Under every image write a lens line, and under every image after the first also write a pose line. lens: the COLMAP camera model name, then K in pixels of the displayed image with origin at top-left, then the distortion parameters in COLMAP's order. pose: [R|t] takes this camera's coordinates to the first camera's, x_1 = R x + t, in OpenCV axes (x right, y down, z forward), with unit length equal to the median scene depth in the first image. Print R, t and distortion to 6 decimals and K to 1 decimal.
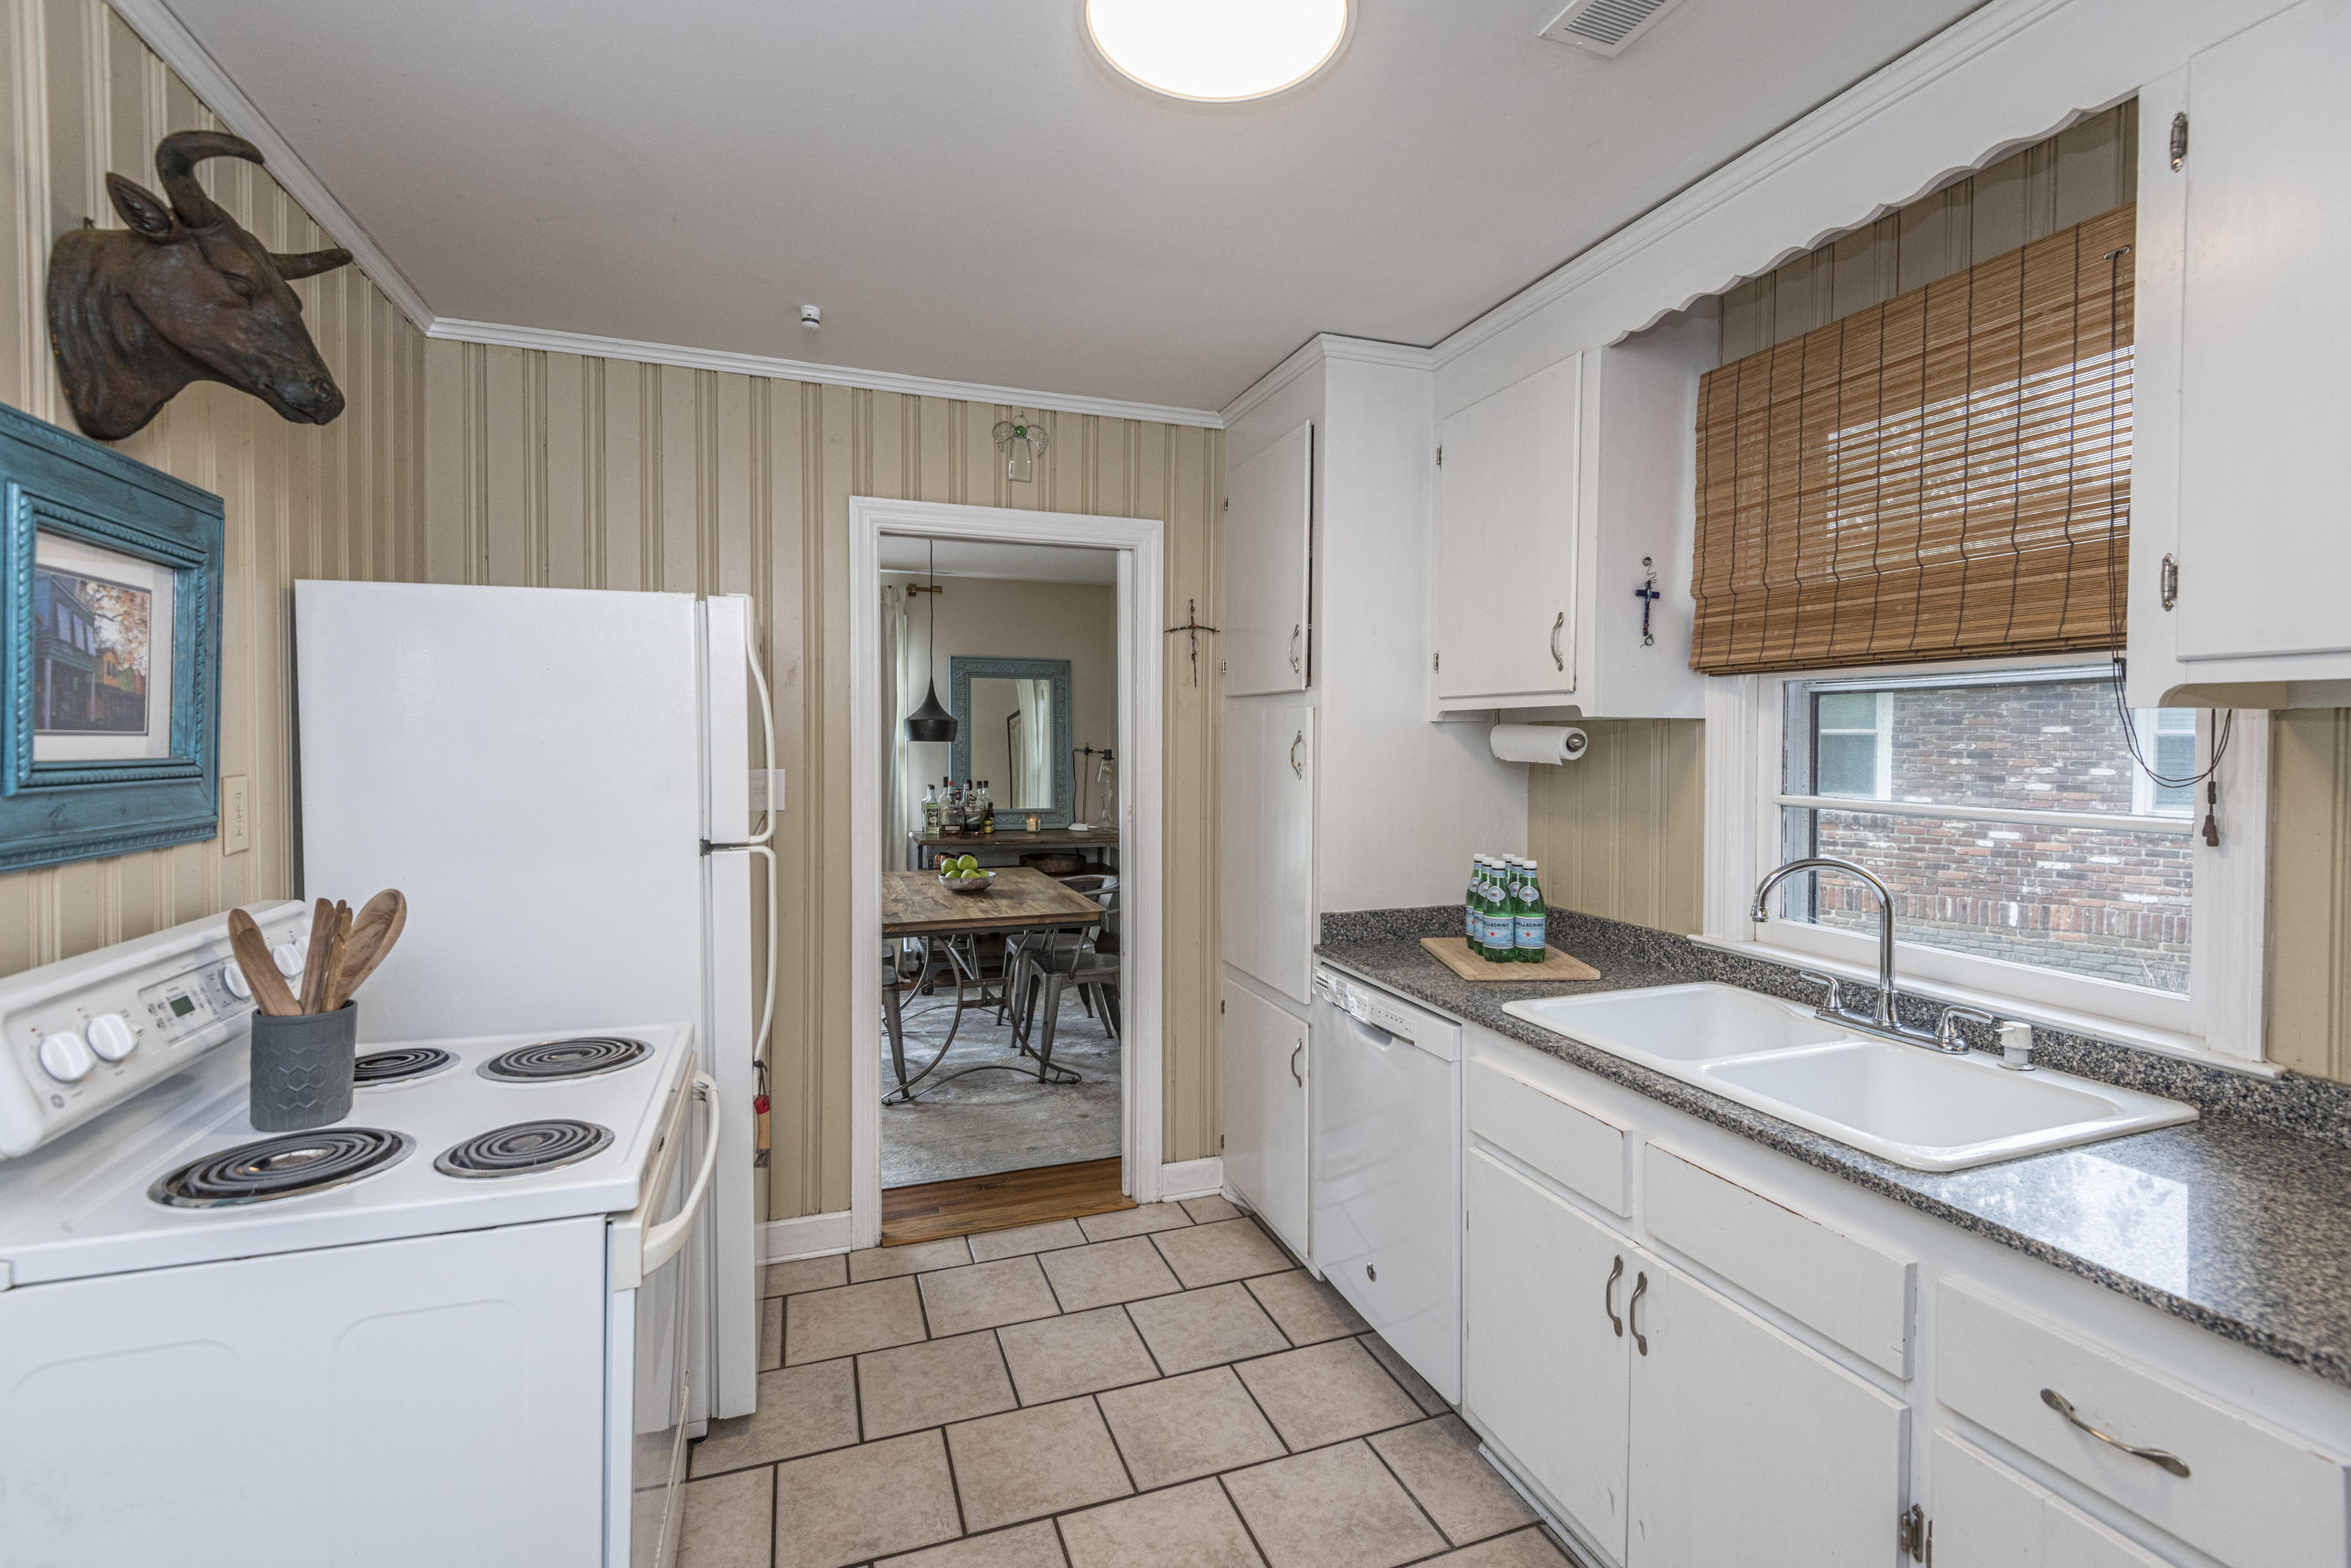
lens RADIAL K [[1056.5, 0, 1182.4], [0, 1056.5, 760.8], [0, 0, 1]] dist [0.024603, -0.012213]
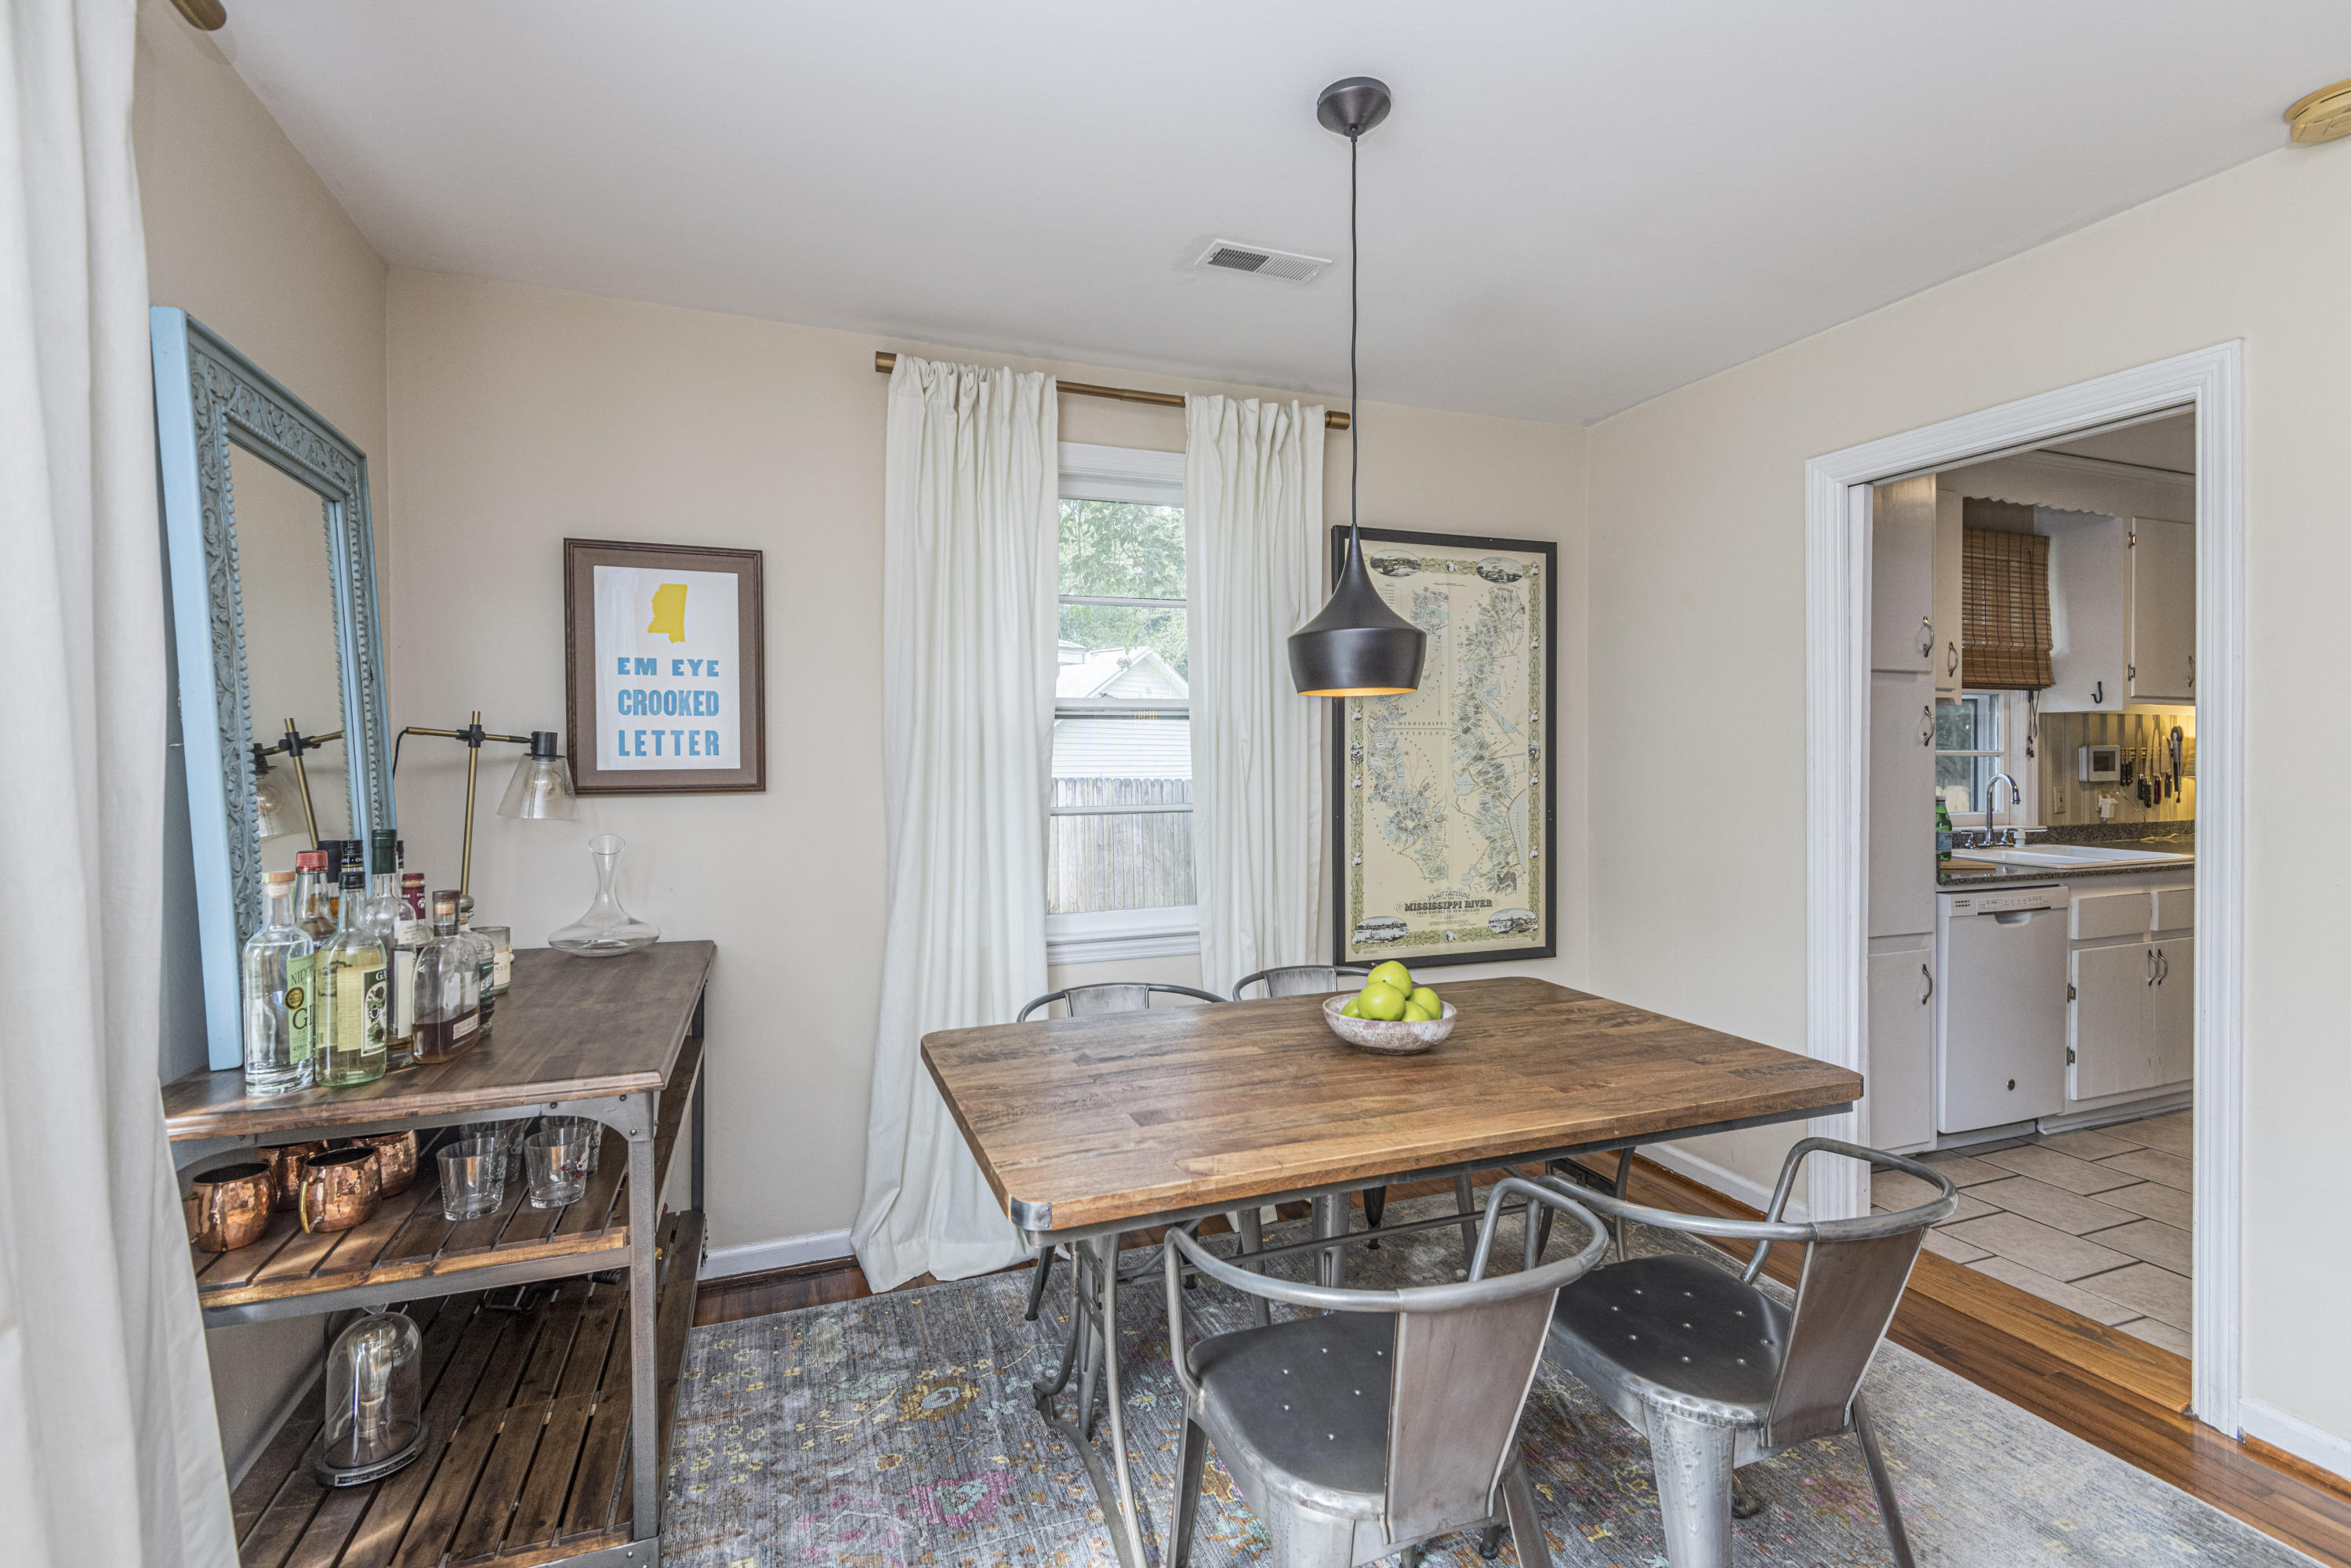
lens RADIAL K [[1056.5, 0, 1174.8], [0, 1056.5, 768.2], [0, 0, 1]] dist [0.024603, -0.012213]
pose [[-0.020624, -0.017007, 0.999643, -1.385161], [0.022291, 0.999599, 0.017466, 0.001983], [-0.999539, 0.022643, -0.020237, 2.408732]]
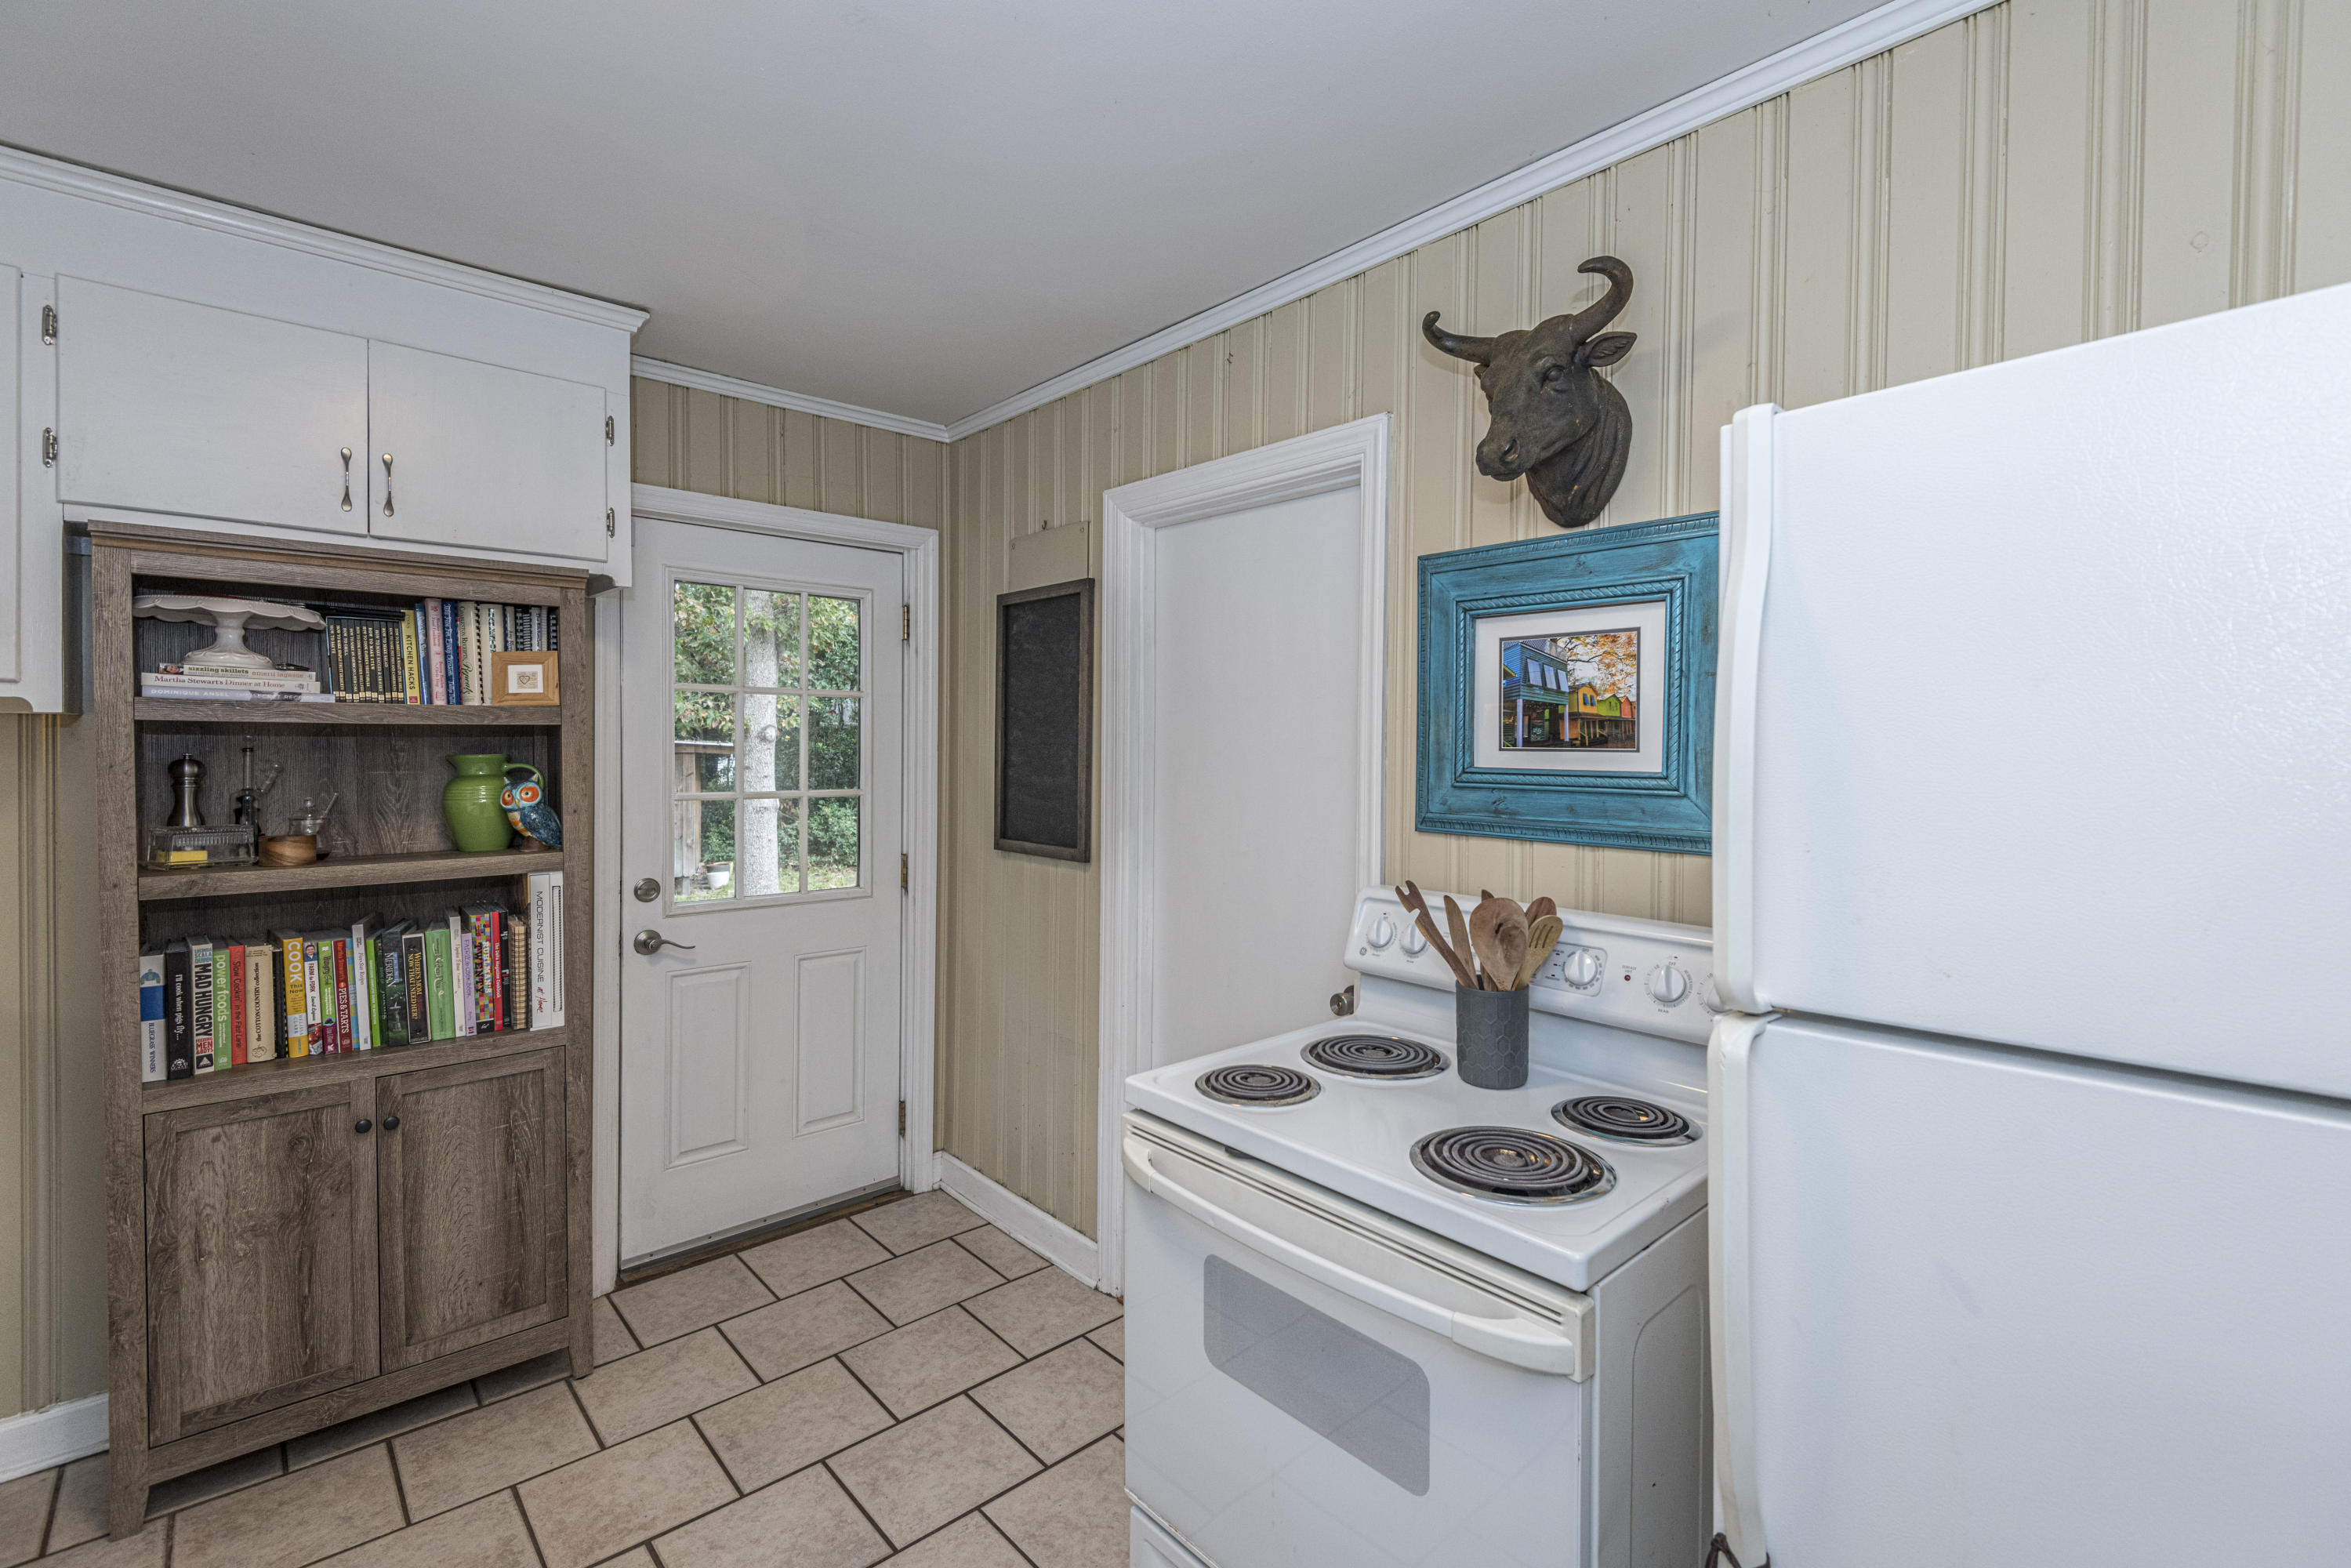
lens RADIAL K [[1056.5, 0, 1185.2], [0, 1056.5, 765.1], [0, 0, 1]] dist [0.024603, -0.012213]
pose [[-0.927891, -0.006664, -0.372792, -0.051812], [-0.020690, 0.999220, 0.033636, -0.026276], [0.372277, 0.038924, -0.927305, 1.307439]]
